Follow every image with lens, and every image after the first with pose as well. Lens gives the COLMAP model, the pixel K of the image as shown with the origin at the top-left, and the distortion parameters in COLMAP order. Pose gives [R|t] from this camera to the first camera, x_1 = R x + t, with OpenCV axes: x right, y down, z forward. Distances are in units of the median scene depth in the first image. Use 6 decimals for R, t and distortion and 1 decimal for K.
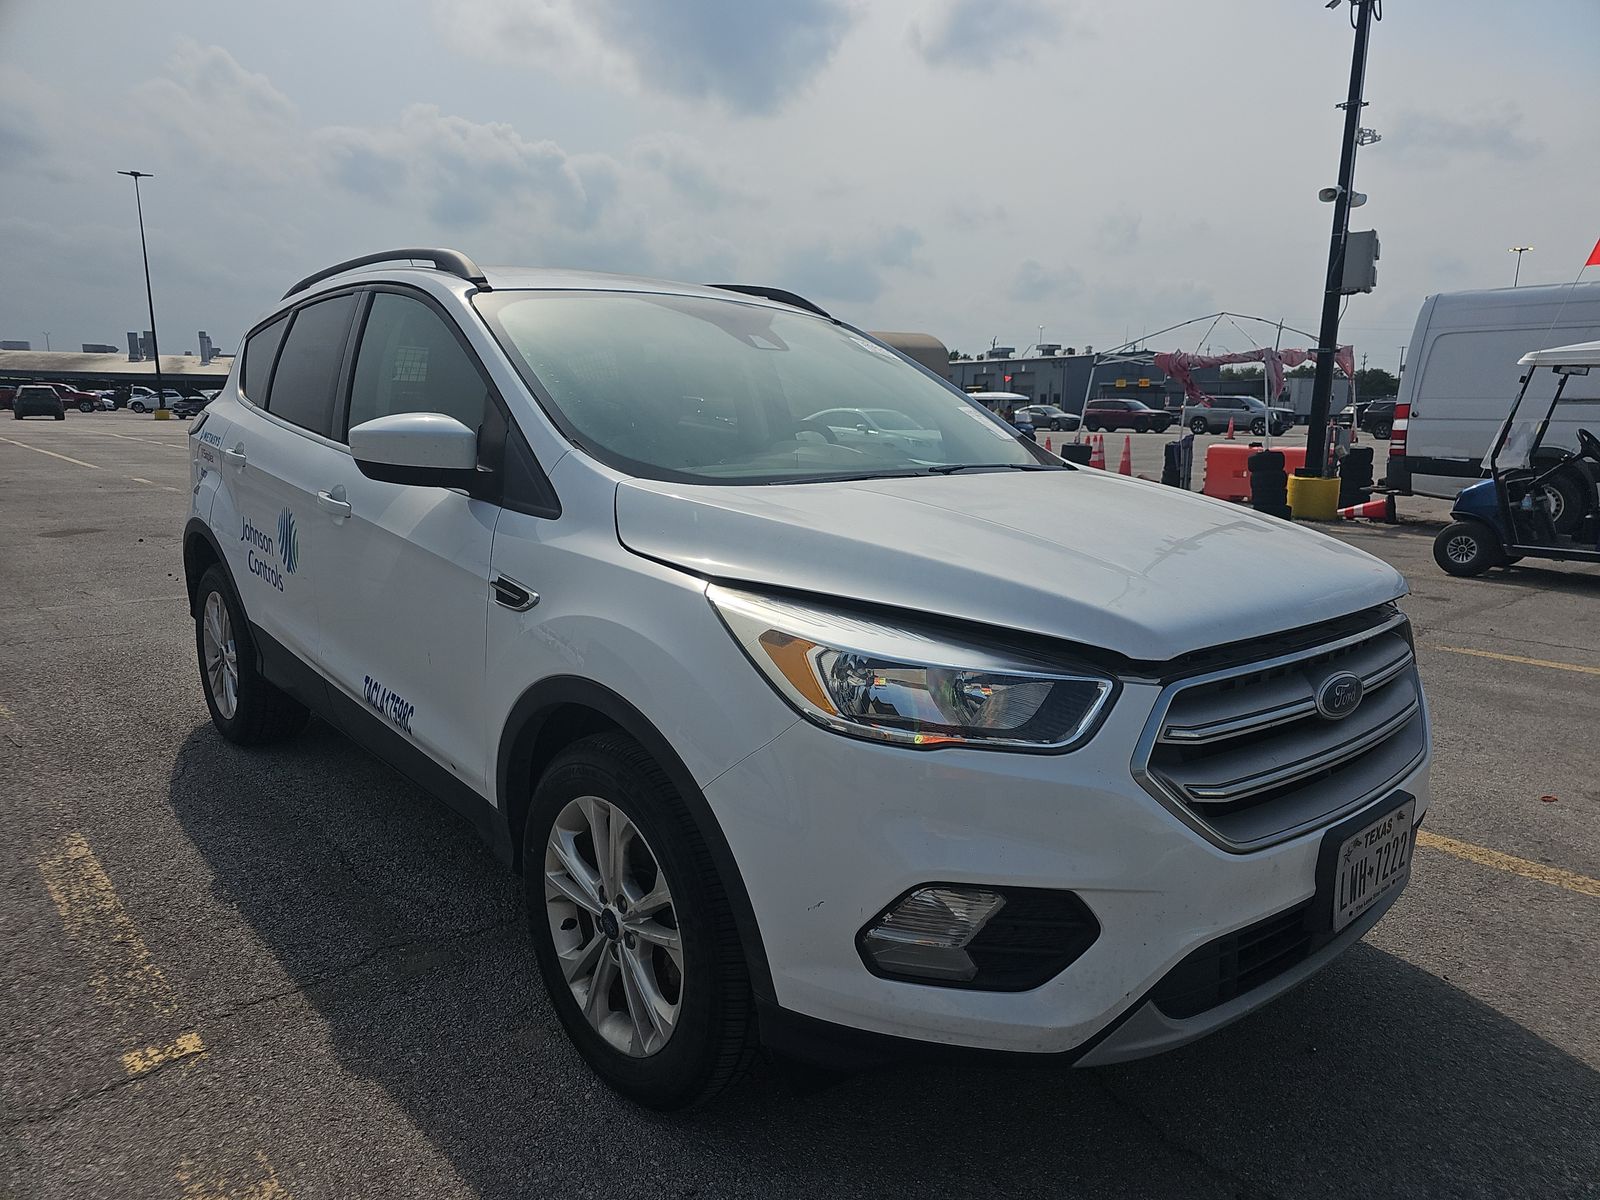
lens RADIAL K [[1101.3, 0, 791.9], [0, 1101.3, 599.2], [0, 0, 1]] dist [0.038222, -0.033017]
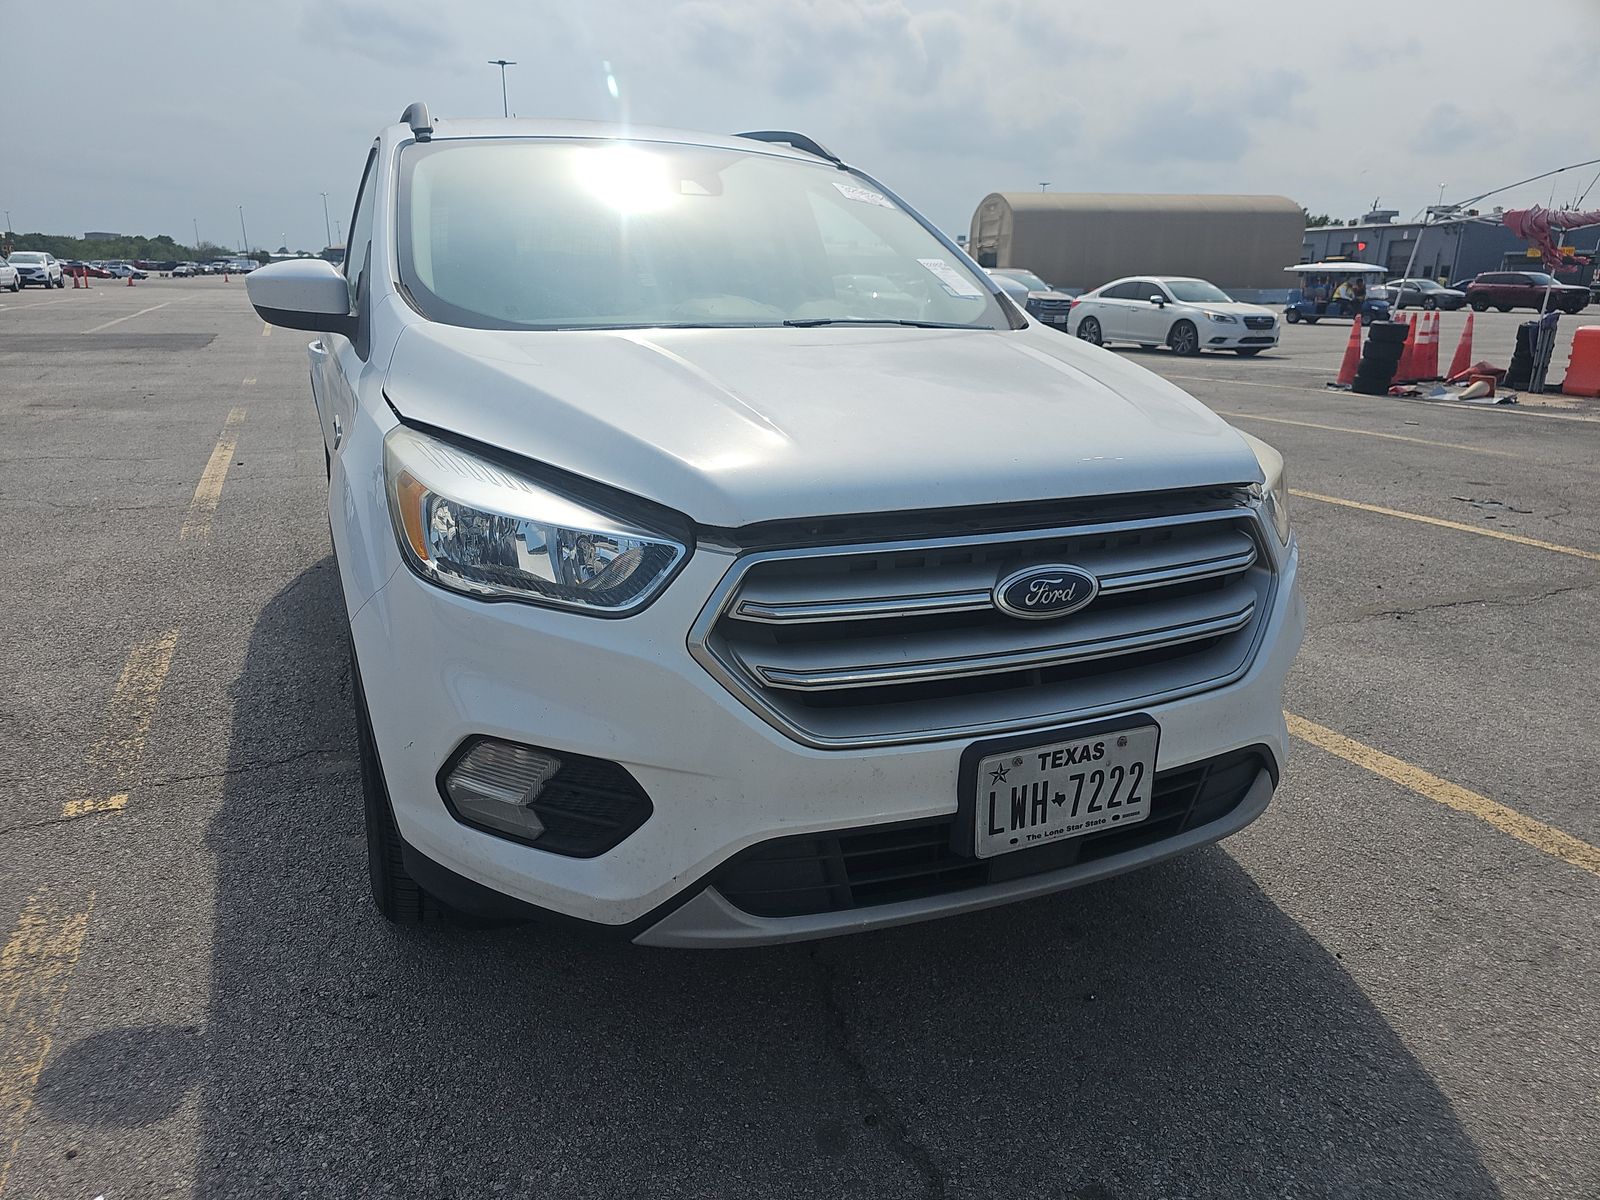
lens RADIAL K [[1101.3, 0, 794.0], [0, 1101.3, 605.2], [0, 0, 1]] dist [0.038222, -0.033017]
pose [[0.945489, 0.092545, -0.312226, 0.319343], [-0.058424, 0.991419, 0.116940, 0.005242], [0.320369, -0.092325, 0.942783, 0.080674]]
